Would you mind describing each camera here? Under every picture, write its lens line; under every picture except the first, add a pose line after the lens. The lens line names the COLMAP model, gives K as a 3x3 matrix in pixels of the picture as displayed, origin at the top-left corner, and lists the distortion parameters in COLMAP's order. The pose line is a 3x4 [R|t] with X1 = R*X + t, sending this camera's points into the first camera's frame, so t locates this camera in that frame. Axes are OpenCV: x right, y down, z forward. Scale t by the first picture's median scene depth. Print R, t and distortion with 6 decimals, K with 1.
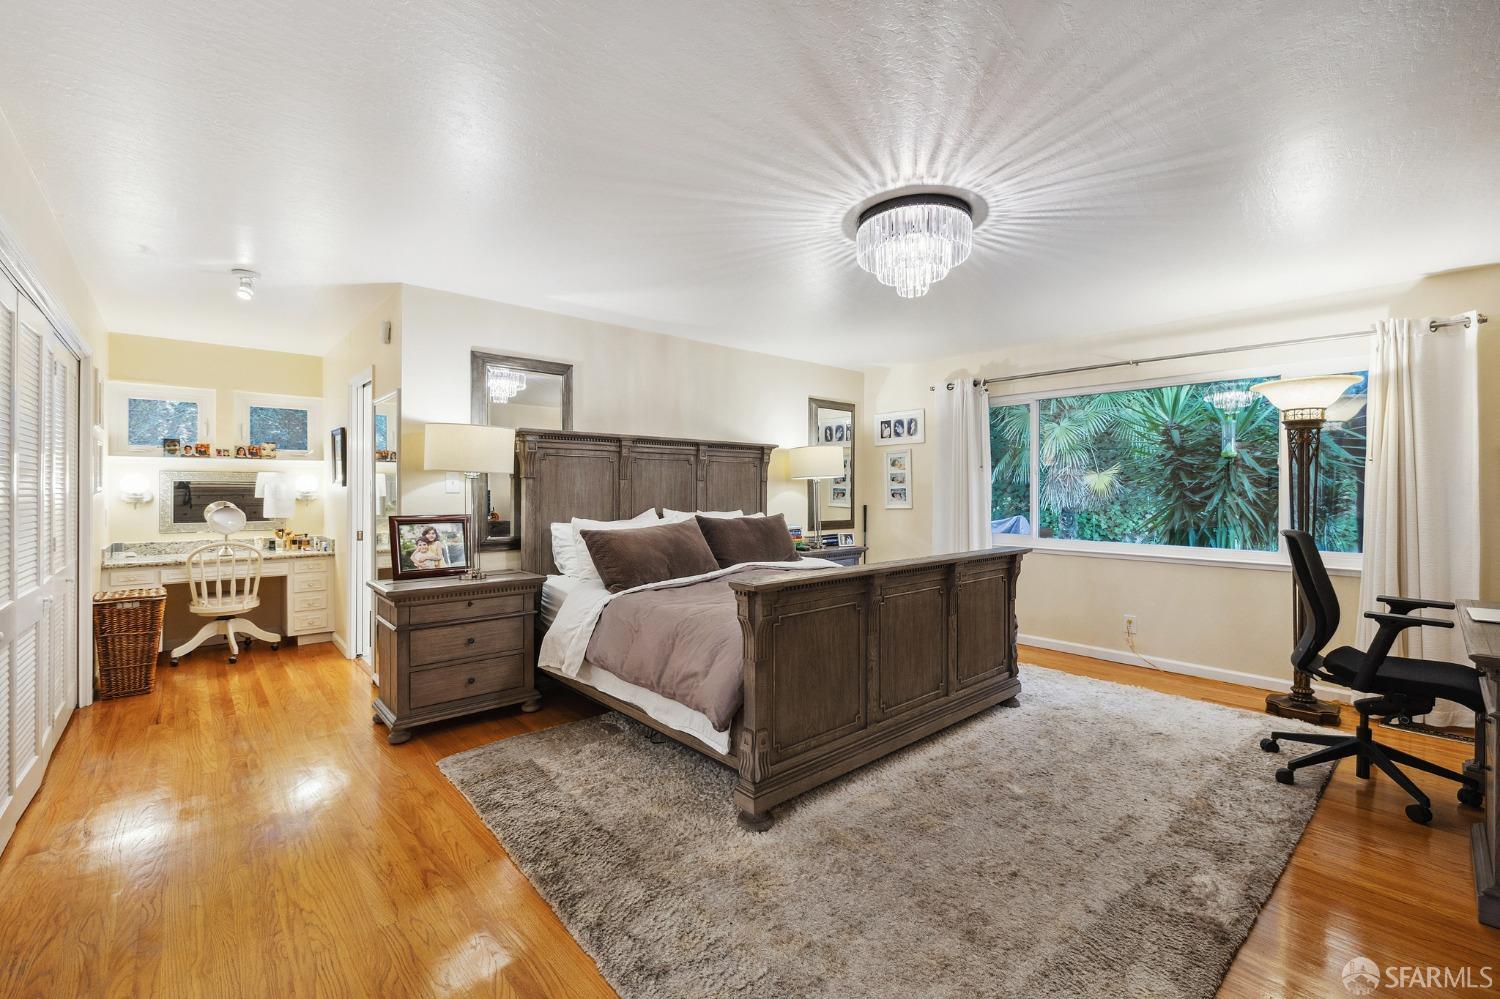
lens RADIAL K [[631.2, 0, 746.9], [0, 631.2, 484.4], [0, 0, 1]] dist [-0.000519, 0.000124]
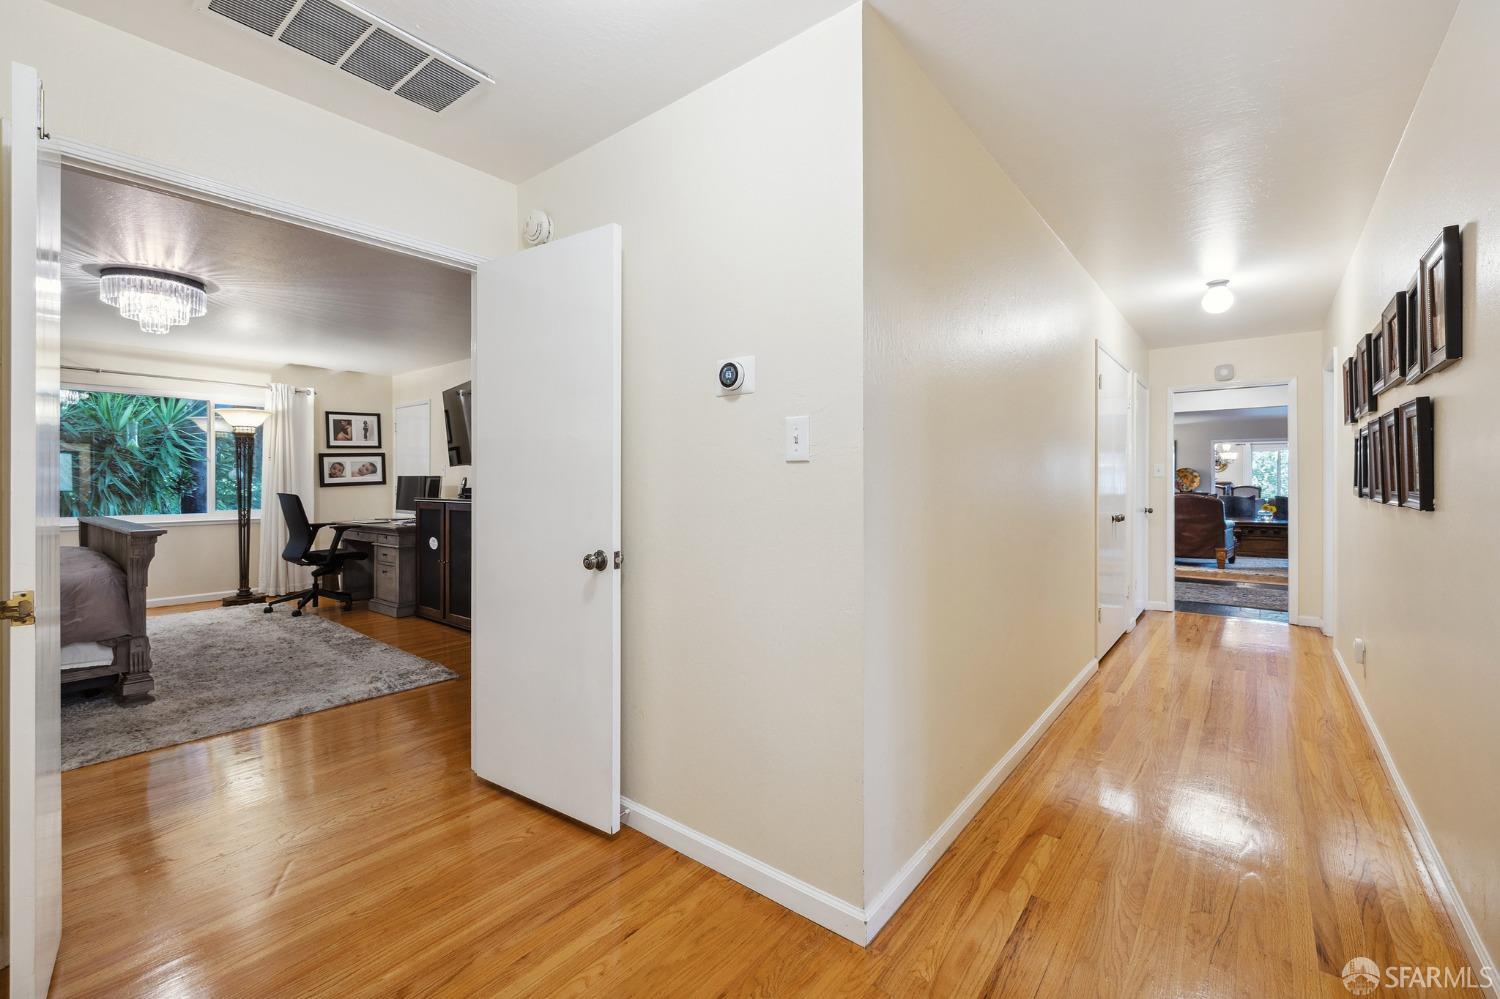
lens RADIAL K [[640.4, 0, 756.2], [0, 640.4, 481.0], [0, 0, 1]] dist [0.000608, -0.007202]
pose [[-0.116715, -0.008539, 0.993129, -0.770613], [-0.008013, 0.999939, 0.007656, 0.002965], [-0.993133, -0.007064, -0.116776, -0.138294]]
